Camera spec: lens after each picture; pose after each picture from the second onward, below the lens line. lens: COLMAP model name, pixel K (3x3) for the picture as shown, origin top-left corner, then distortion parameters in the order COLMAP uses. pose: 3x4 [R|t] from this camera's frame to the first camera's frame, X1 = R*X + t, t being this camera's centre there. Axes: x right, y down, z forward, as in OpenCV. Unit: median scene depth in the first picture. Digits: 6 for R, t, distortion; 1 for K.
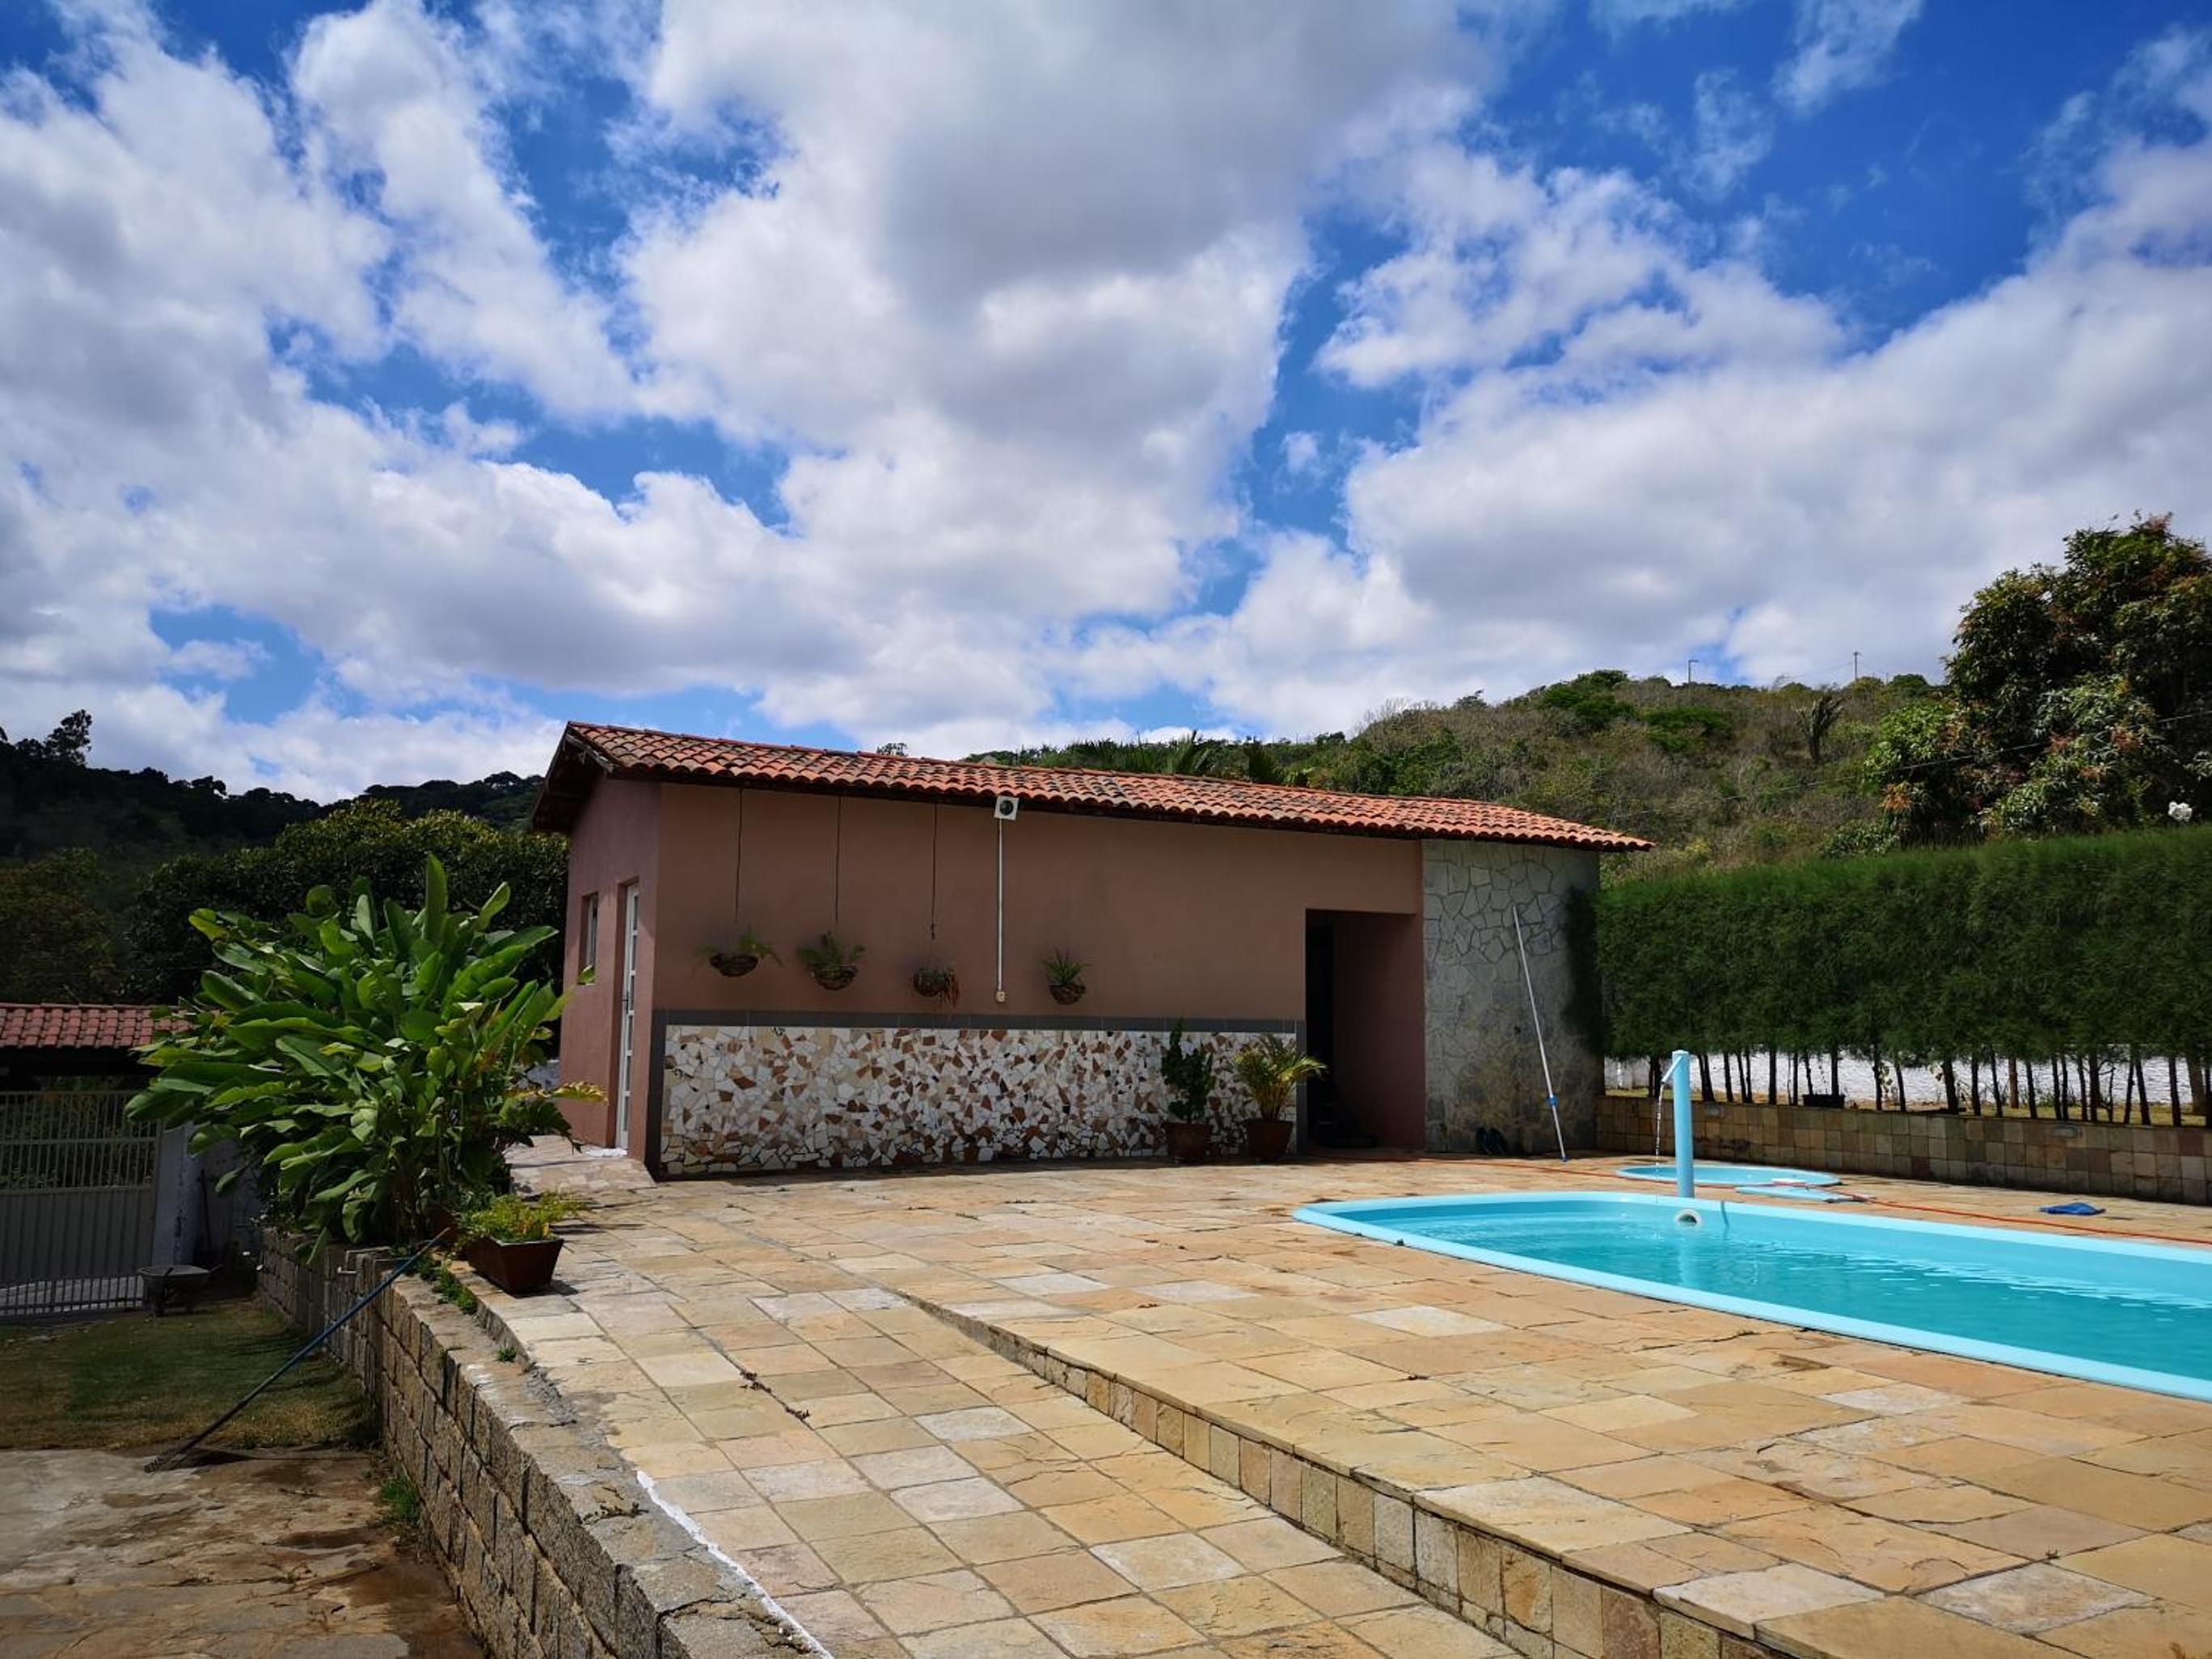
lens RADIAL K [[1689.6, 0, 1106.0], [0, 1689.6, 829.5], [0, 0, 1]] dist [0.065492, -0.089167]
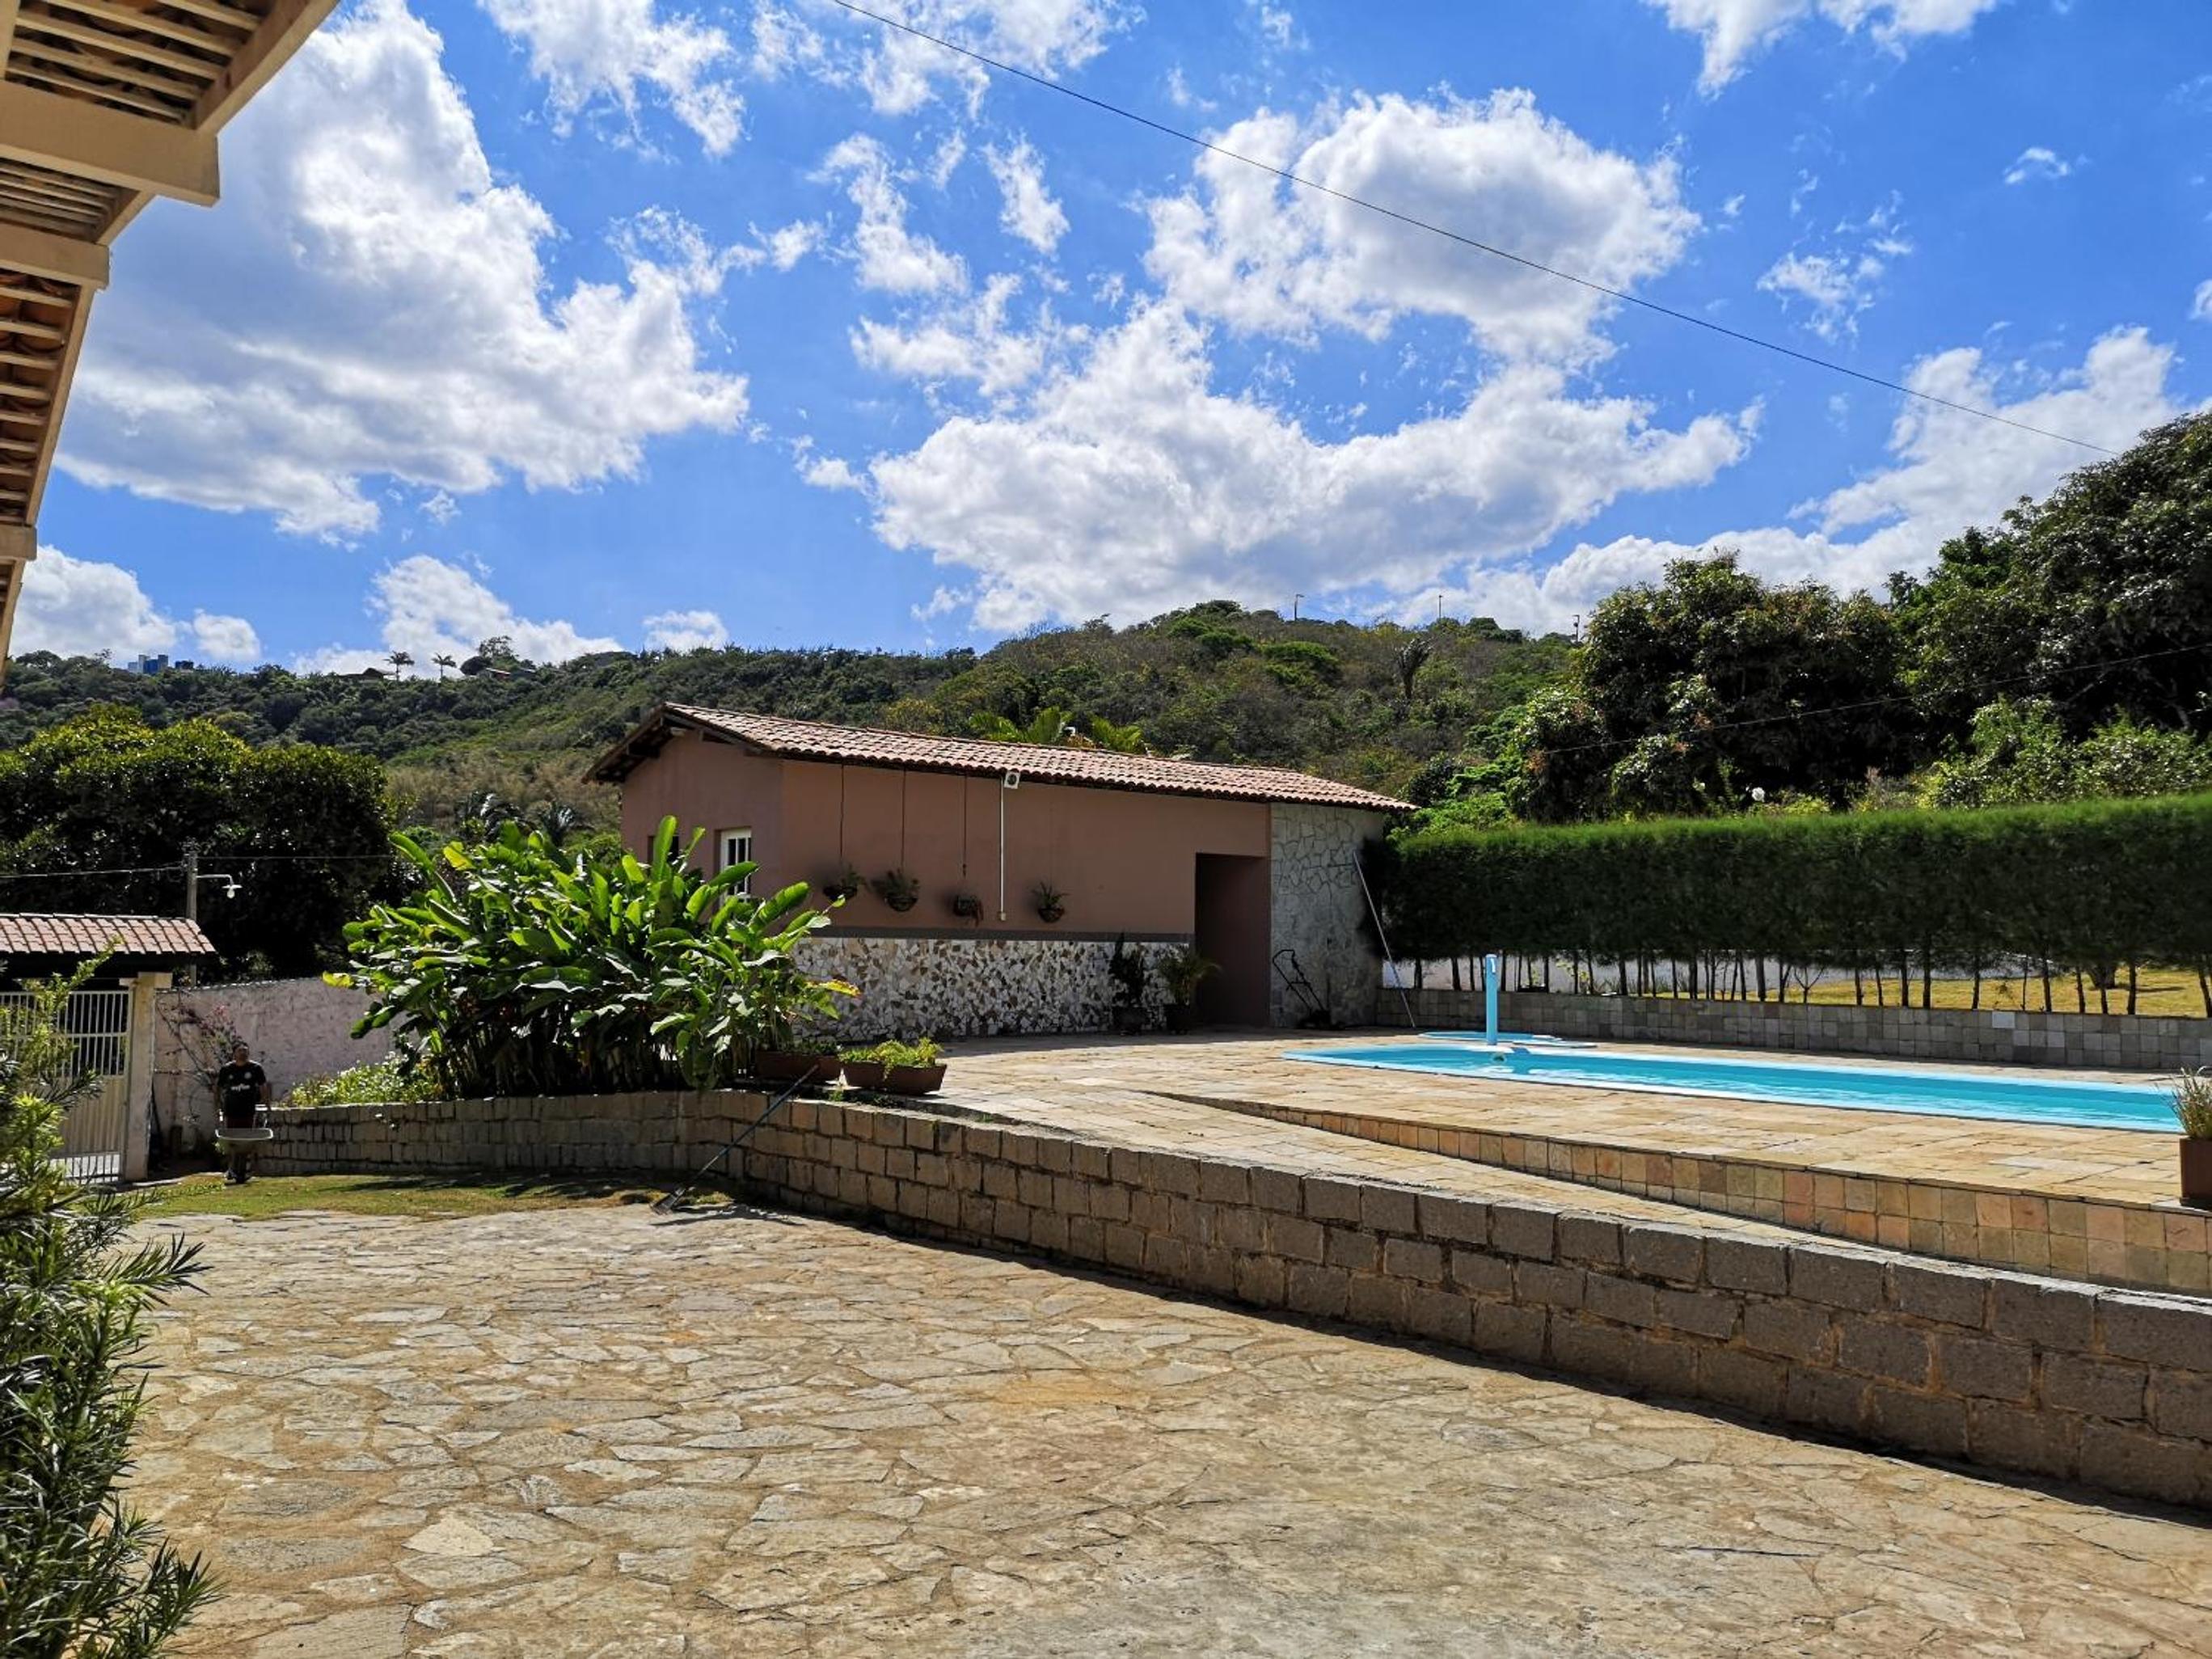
lens RADIAL K [[1689.6, 0, 1106.0], [0, 1689.6, 829.5], [0, 0, 1]] dist [0.065492, -0.089167]
pose [[0.973161, 0.017164, 0.229483, -0.294076], [-0.029499, 0.998292, 0.050430, -0.042919], [-0.228226, -0.055846, 0.972005, -0.346622]]
